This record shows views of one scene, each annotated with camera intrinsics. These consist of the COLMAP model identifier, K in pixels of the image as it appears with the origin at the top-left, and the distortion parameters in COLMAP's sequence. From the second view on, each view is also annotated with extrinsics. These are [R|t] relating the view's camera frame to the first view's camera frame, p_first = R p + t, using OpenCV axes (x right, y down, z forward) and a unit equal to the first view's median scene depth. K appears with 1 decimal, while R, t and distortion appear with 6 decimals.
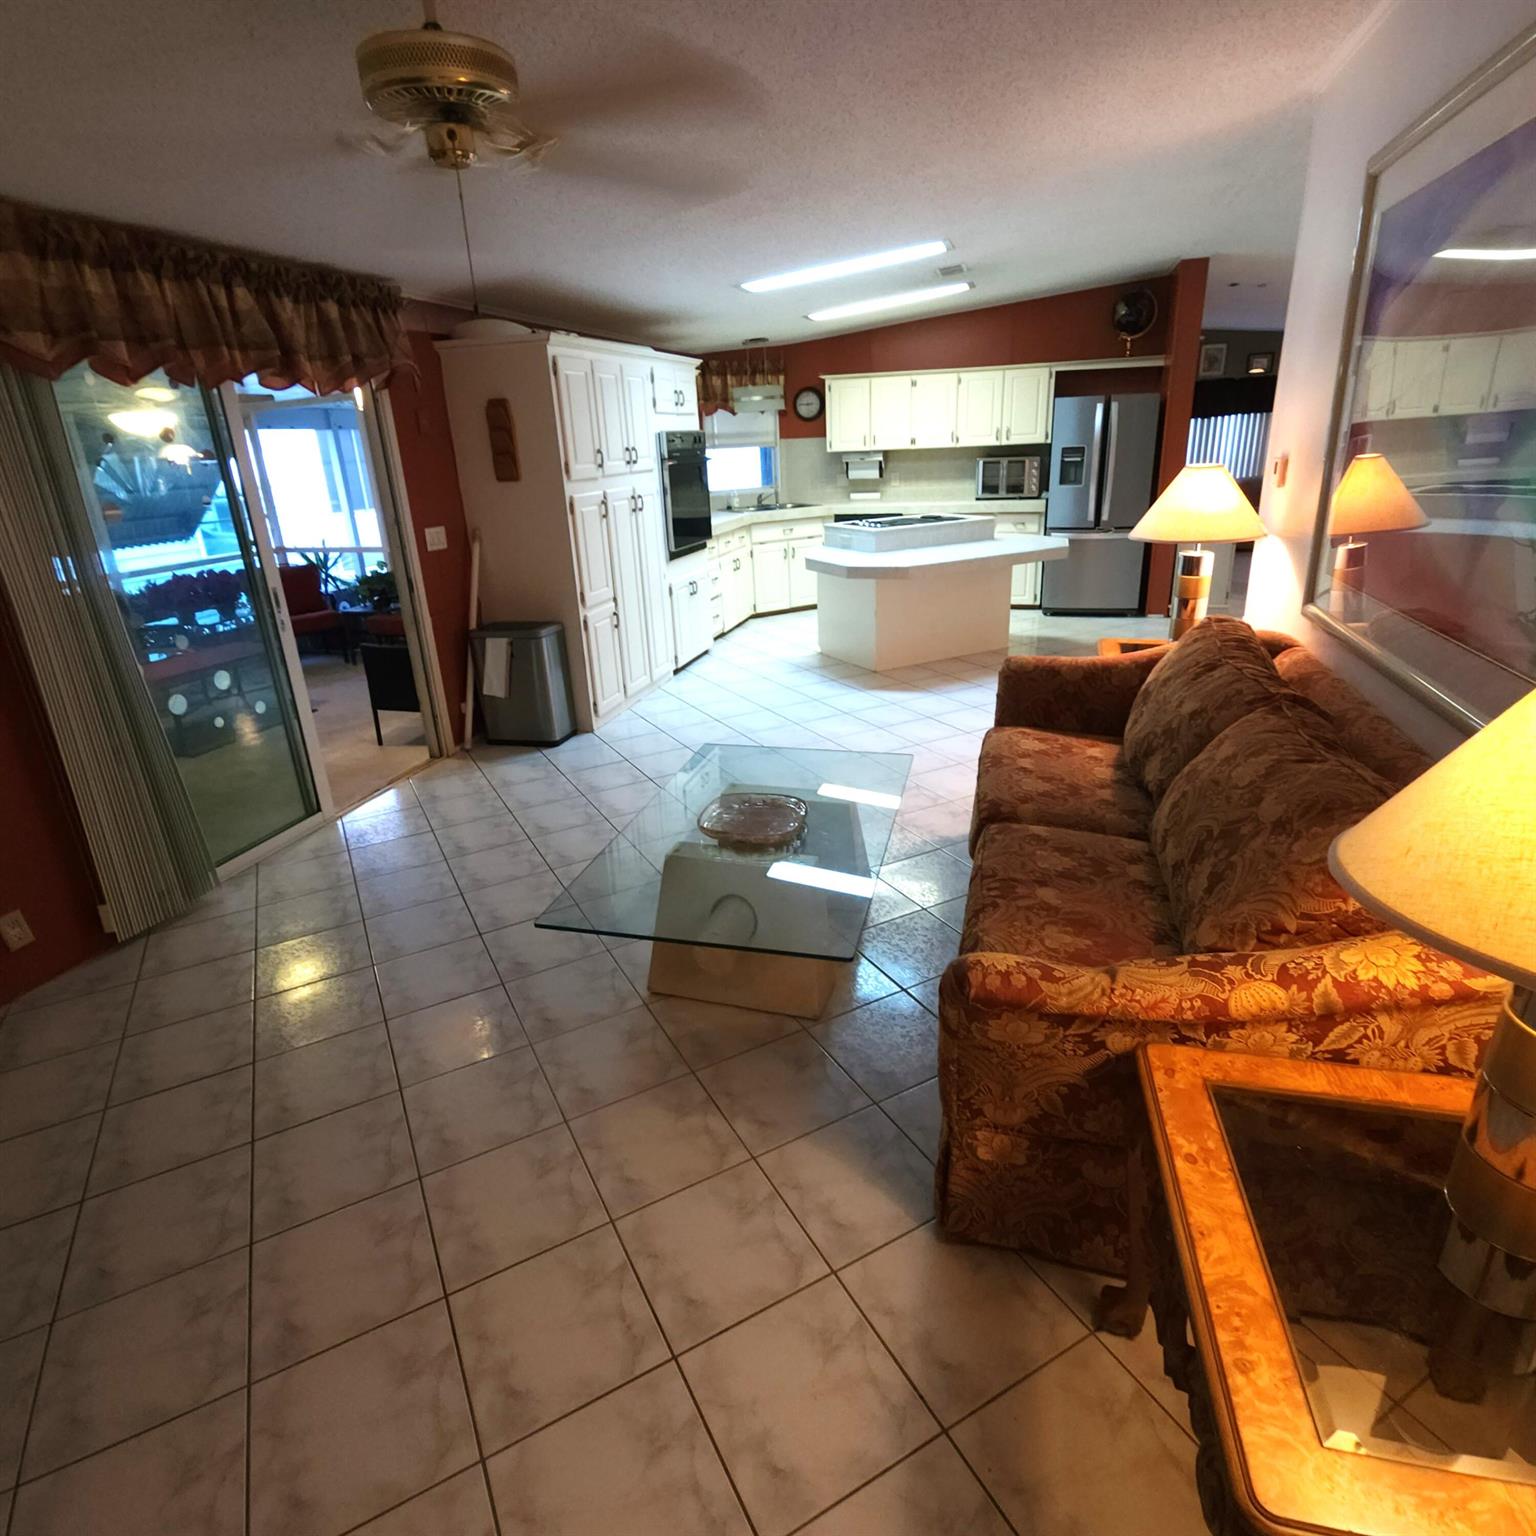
lens RADIAL K [[873.0, 0, 768.0], [0, 873.0, 768.0], [0, 0, 1]] dist [-0.000957, -0.000780]
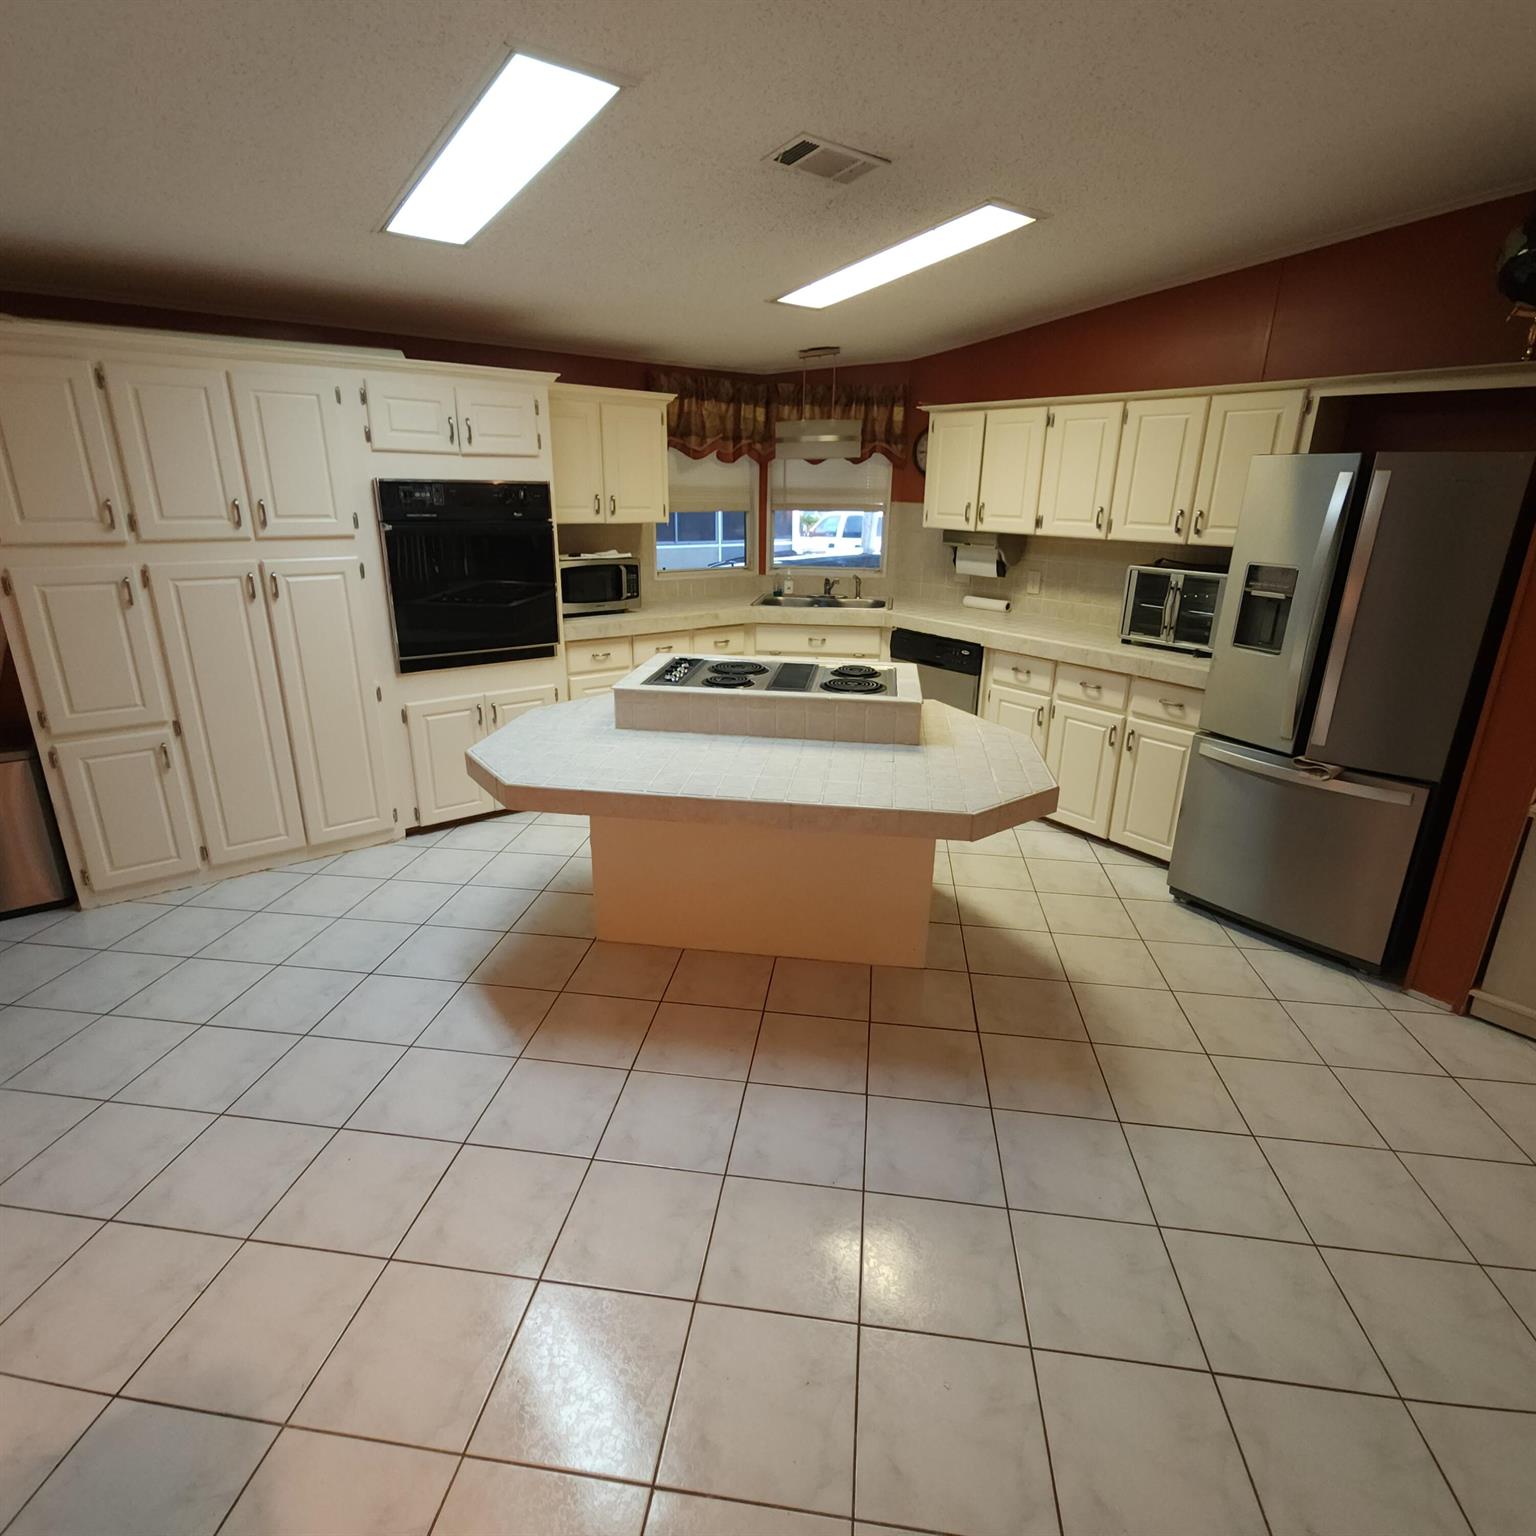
lens RADIAL K [[835.9, 0, 767.2], [0, 835.9, 763.8], [0, 0, 1]] dist [-0.000623, -0.000728]
pose [[0.807870, 0.237670, -0.539313, 0.362374], [-0.254656, 0.966019, 0.044250, -0.208505], [0.531504, 0.101591, 0.840942, 0.482328]]
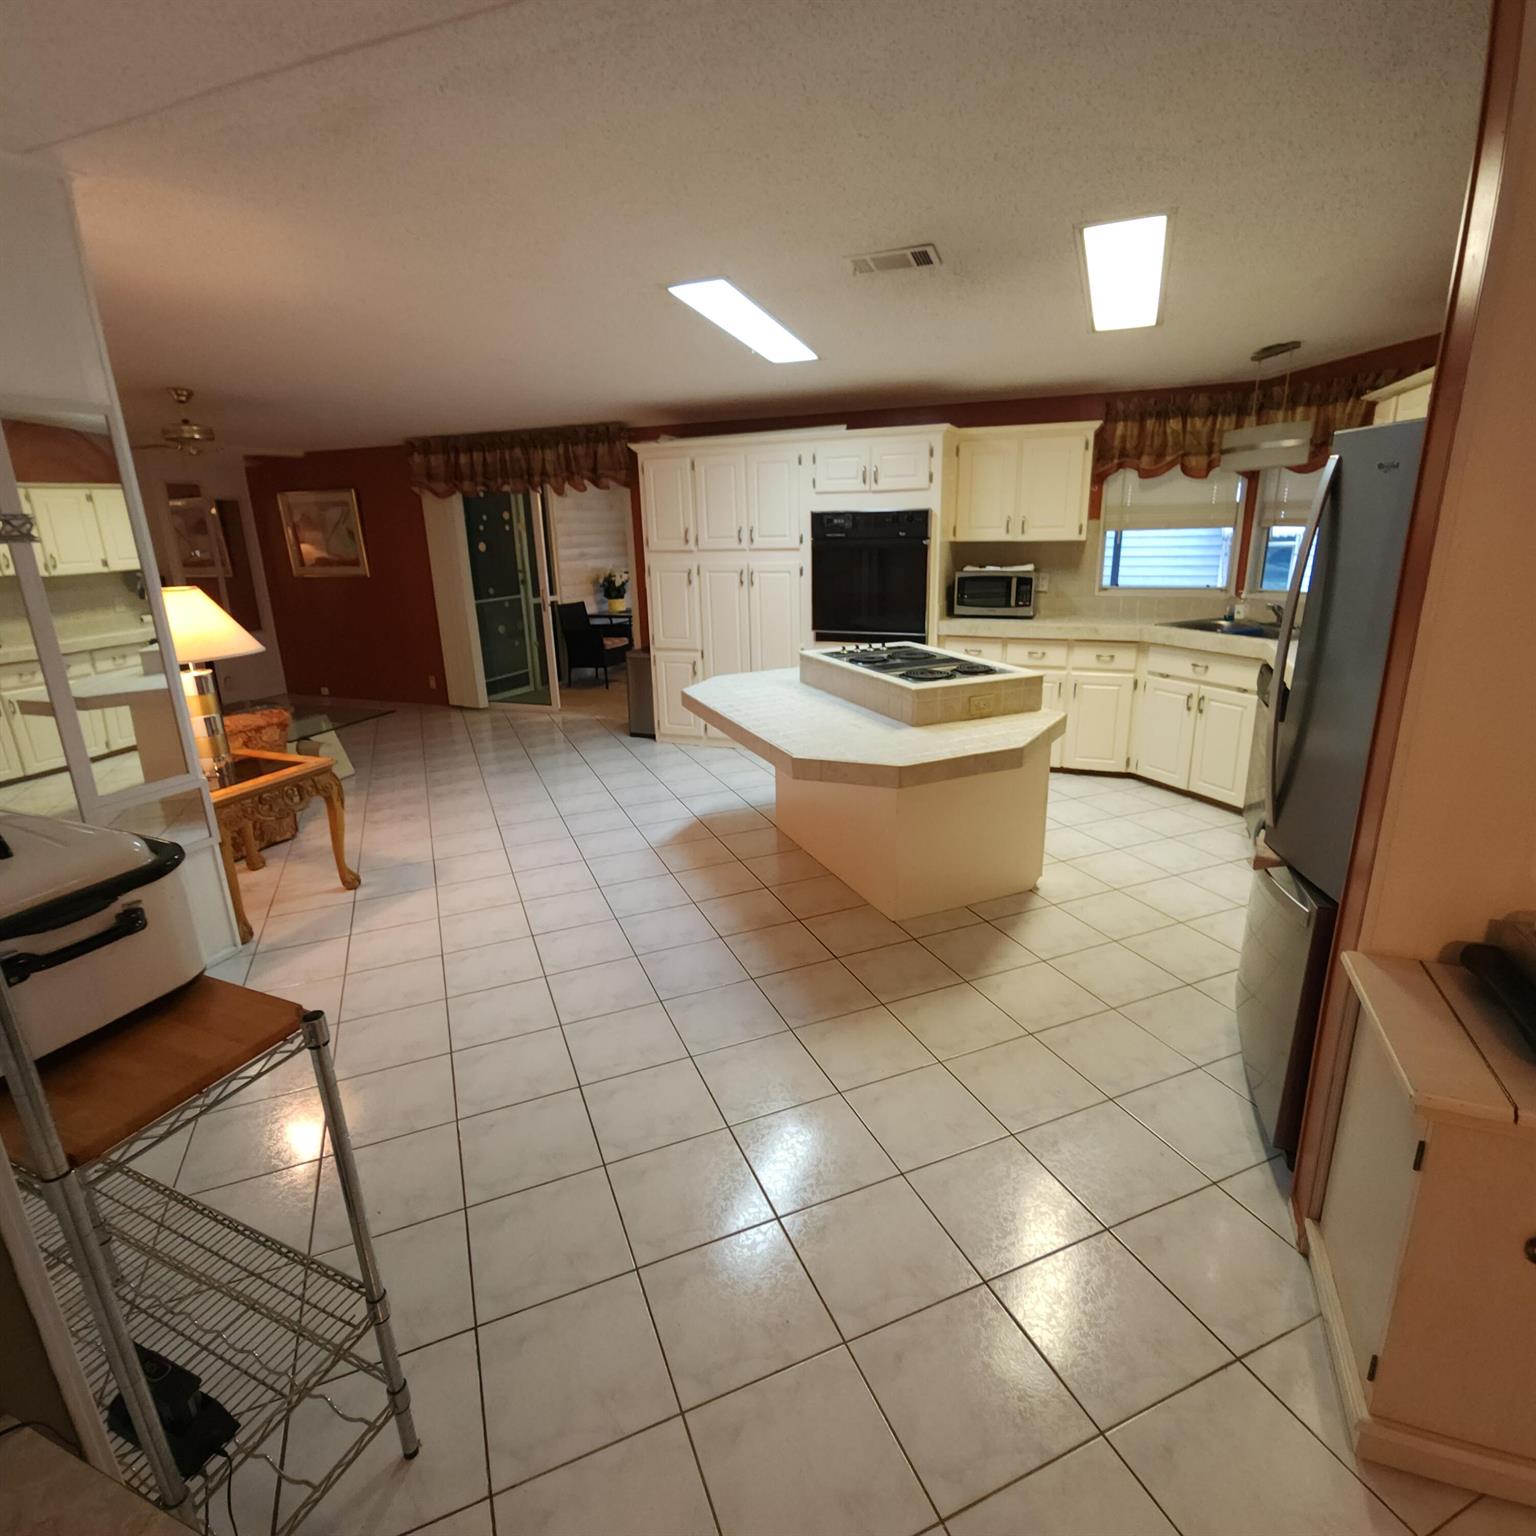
lens RADIAL K [[848.5, 0, 768.7], [0, 848.5, 762.6], [0, 0, 1]] dist [0.001564, -0.000574]
pose [[-0.099029, 0.324350, -0.940739, 0.641196], [-0.323819, 0.883425, 0.338677, -0.326120], [0.940922, 0.338168, 0.017546, 0.758258]]
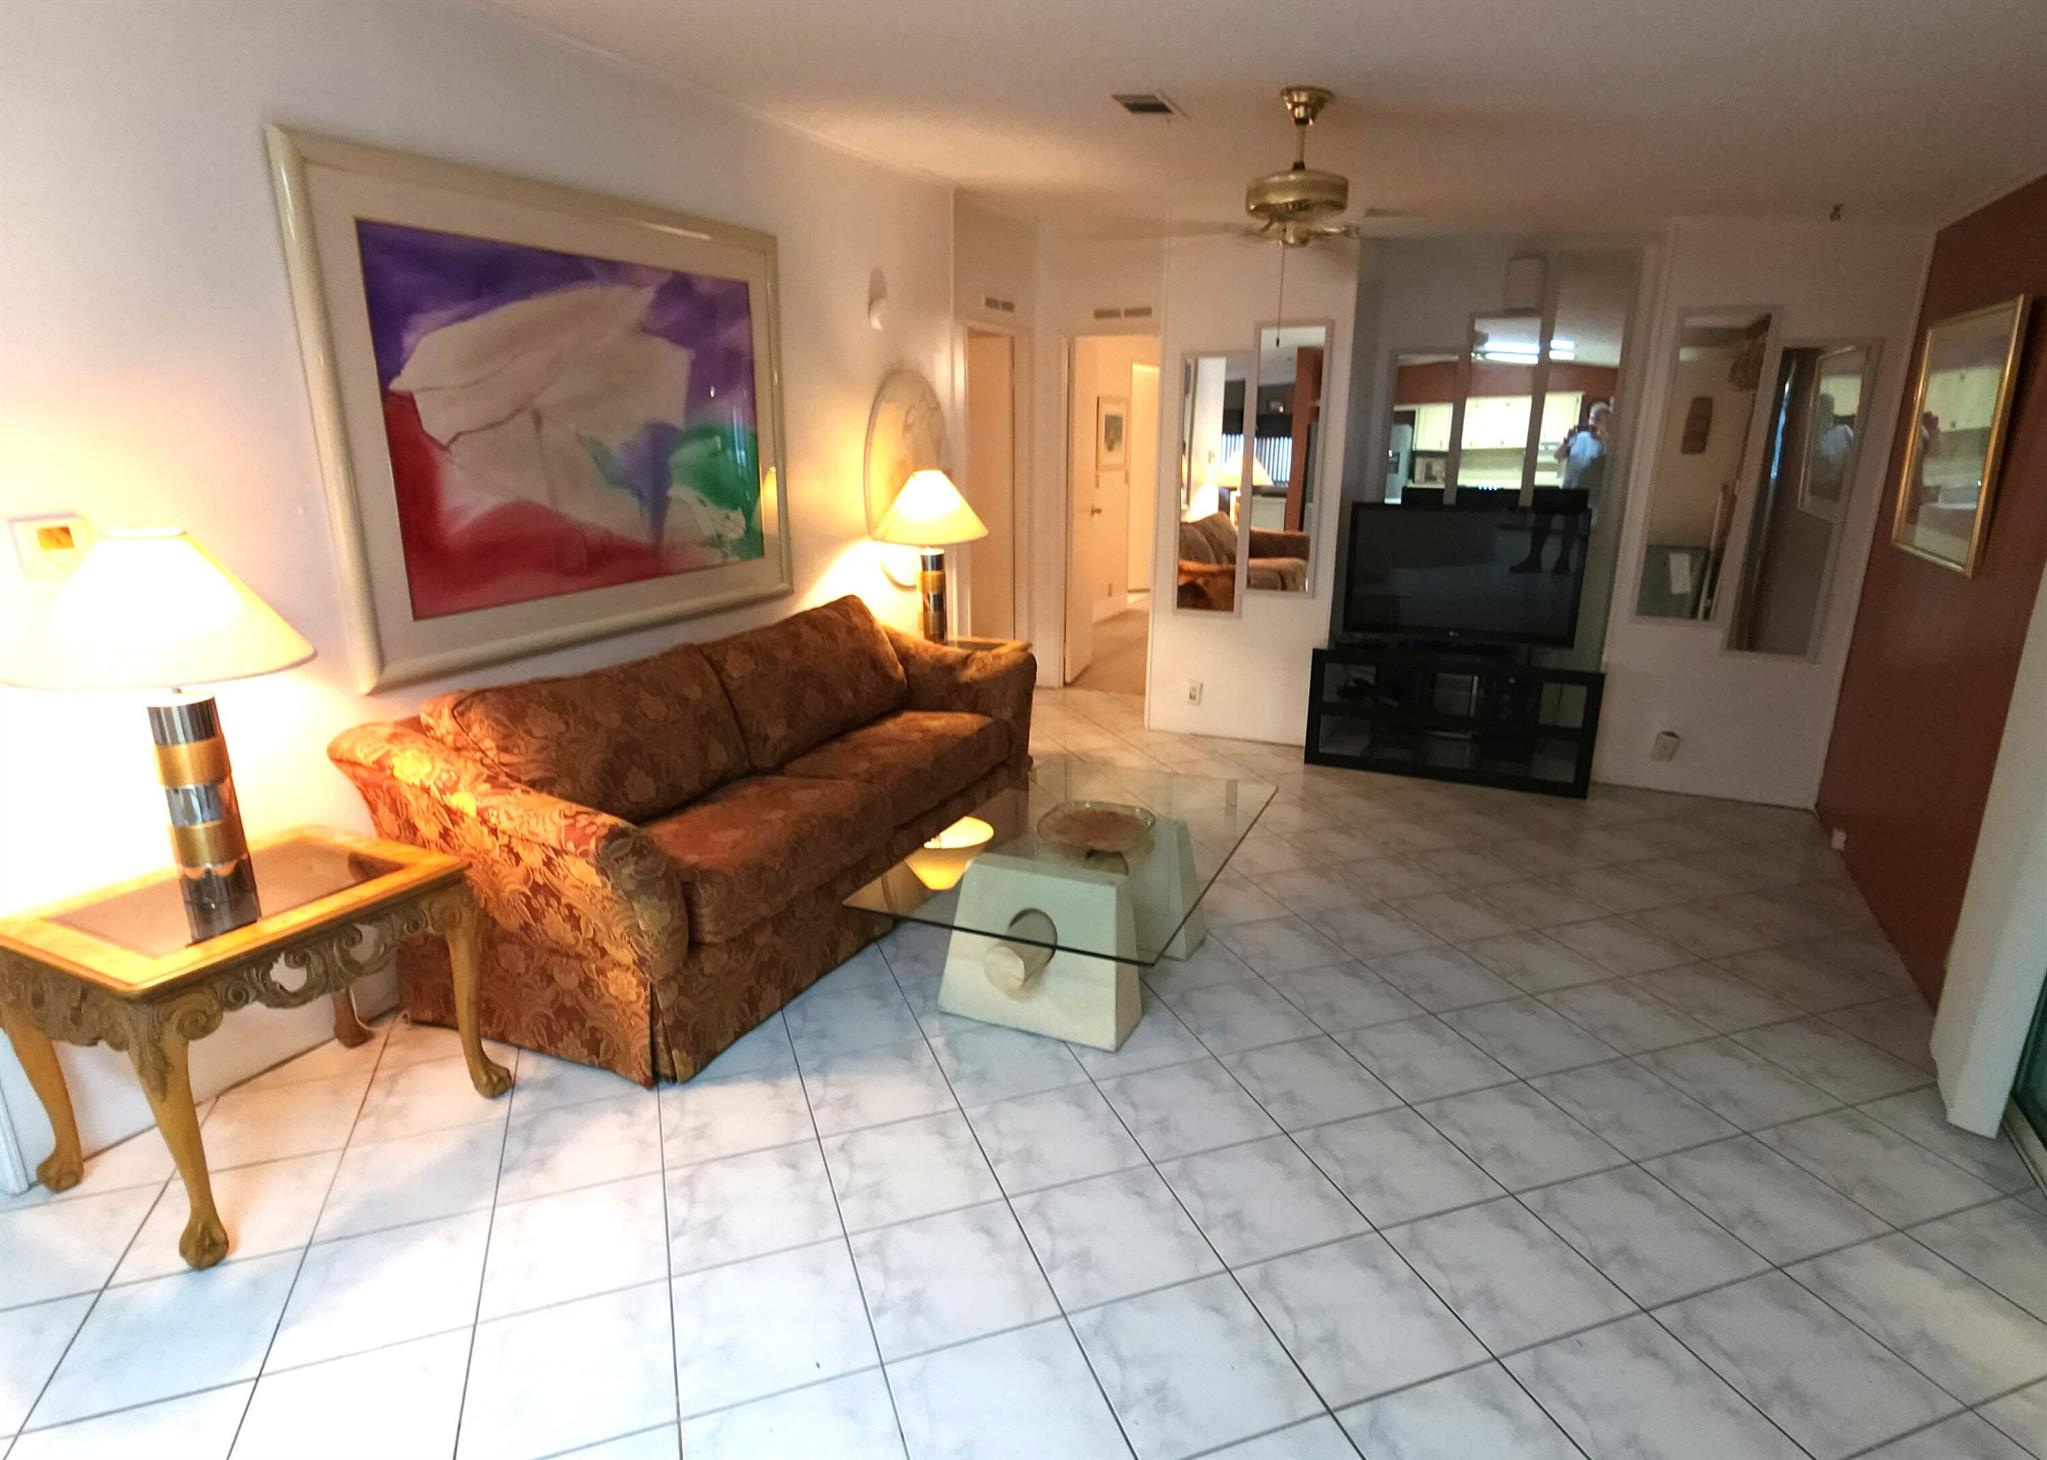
lens RADIAL K [[1112.9, 0, 1029.0], [0, 1112.9, 746.2], [0, 0, 1]] dist [0.002866, -0.000034]
pose [[-0.986858, -0.001499, 0.161583, -0.050429], [0.095587, 0.800827, 0.591218, -0.259747], [-0.130287, 0.598894, -0.790159, 0.675281]]
